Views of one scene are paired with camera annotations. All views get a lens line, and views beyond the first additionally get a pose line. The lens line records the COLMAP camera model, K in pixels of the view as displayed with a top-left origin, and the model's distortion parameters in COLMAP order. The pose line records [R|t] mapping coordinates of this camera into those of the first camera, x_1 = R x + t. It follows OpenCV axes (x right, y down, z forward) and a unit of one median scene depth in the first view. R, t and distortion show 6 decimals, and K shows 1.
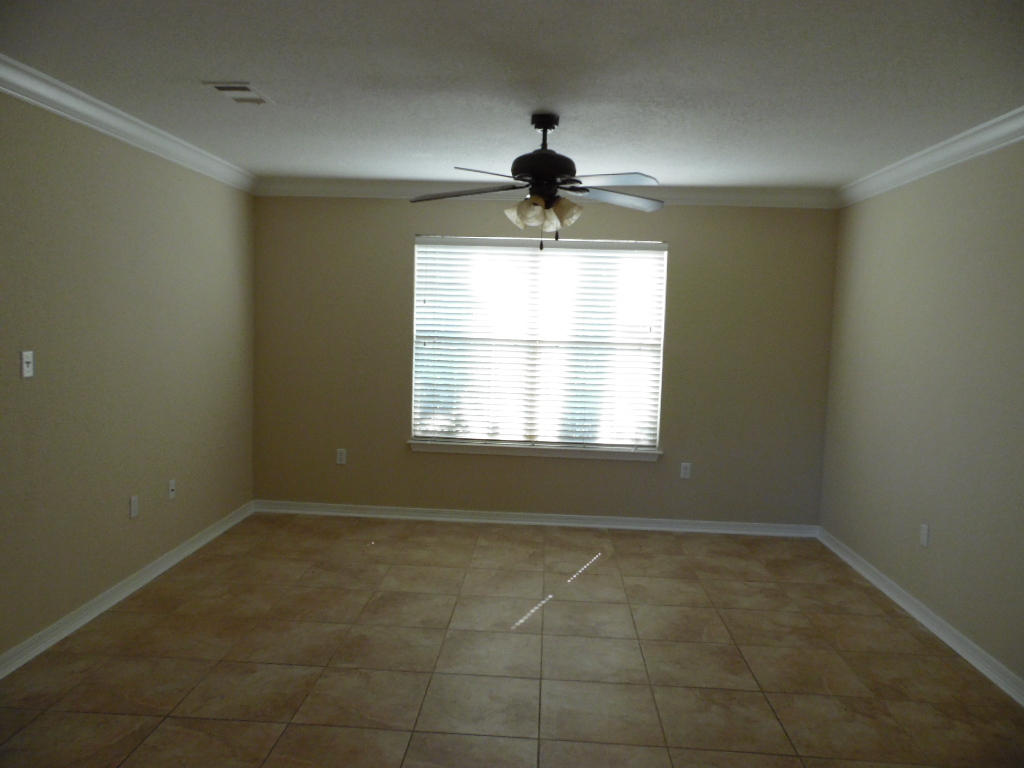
lens RADIAL K [[764.6, 0, 503.5], [0, 764.6, 376.5], [0, 0, 1]] dist [-0.038887, 0.068736]
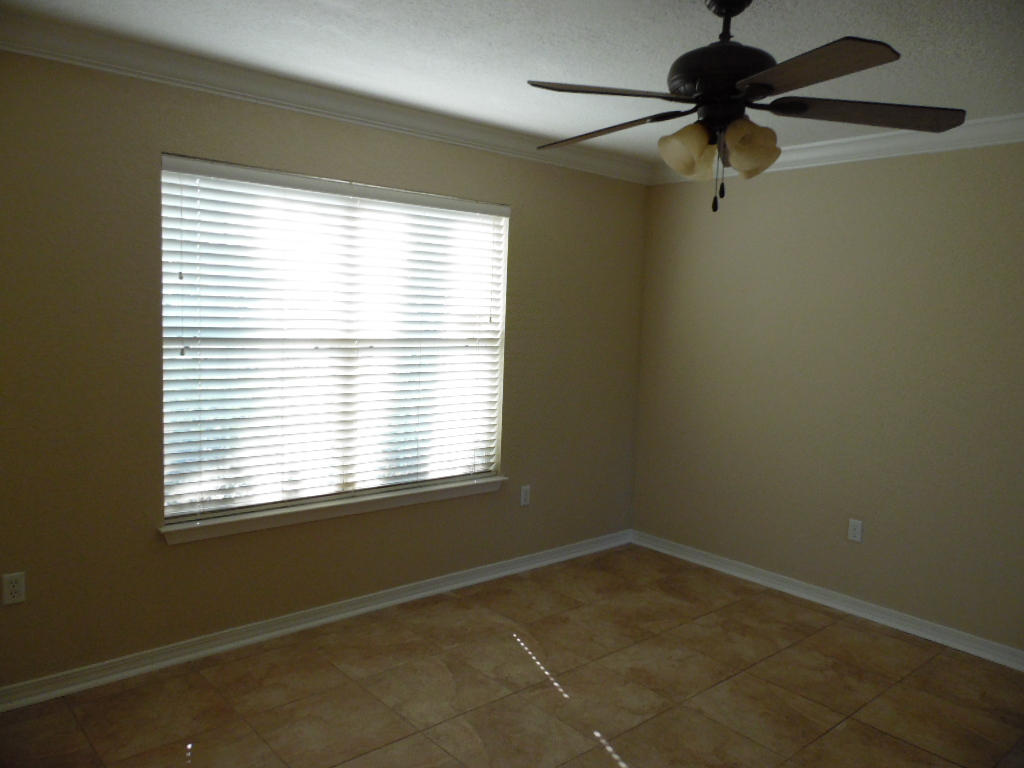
lens RADIAL K [[764.6, 0, 474.0], [0, 764.6, 383.2], [0, 0, 1]] dist [-0.038887, 0.068736]
pose [[0.715446, -0.075812, 0.694543, -0.366484], [0.039814, 0.996904, 0.067803, -0.053619], [-0.697532, -0.020857, 0.716250, 0.489734]]
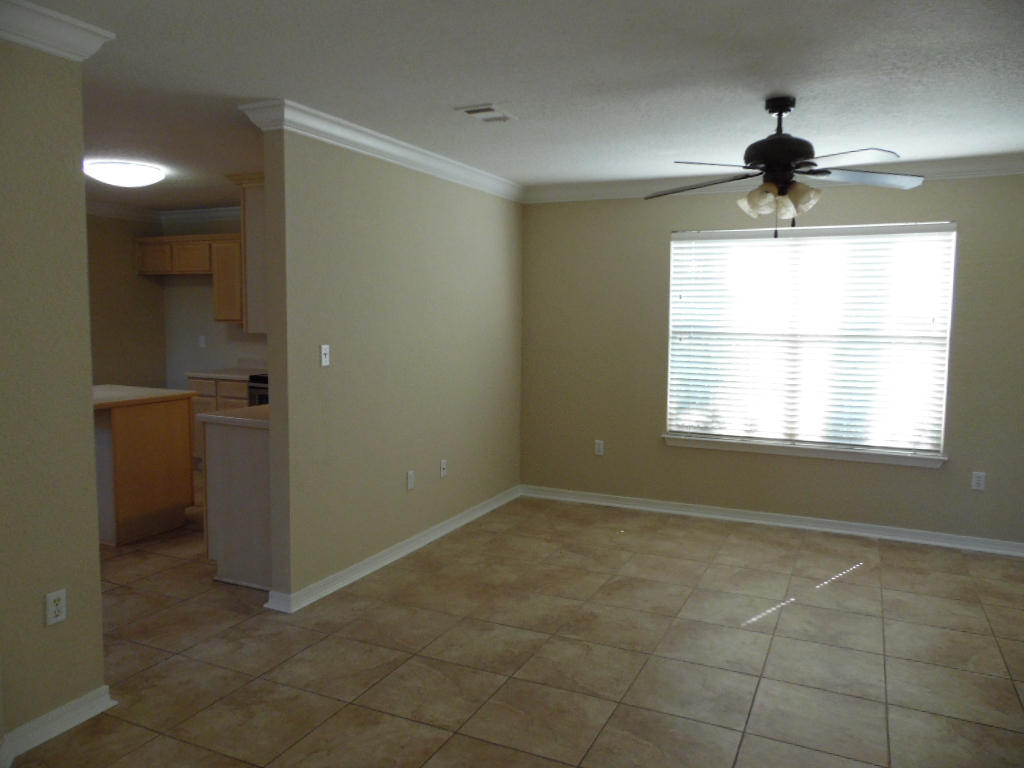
lens RADIAL K [[764.6, 0, 501.8], [0, 764.6, 378.3], [0, 0, 1]] dist [-0.038887, 0.068736]
pose [[0.923696, 0.010156, -0.382992, 0.070350], [-0.009907, 0.999947, 0.002622, 0.009168], [0.382998, 0.001372, 0.923748, -0.018649]]
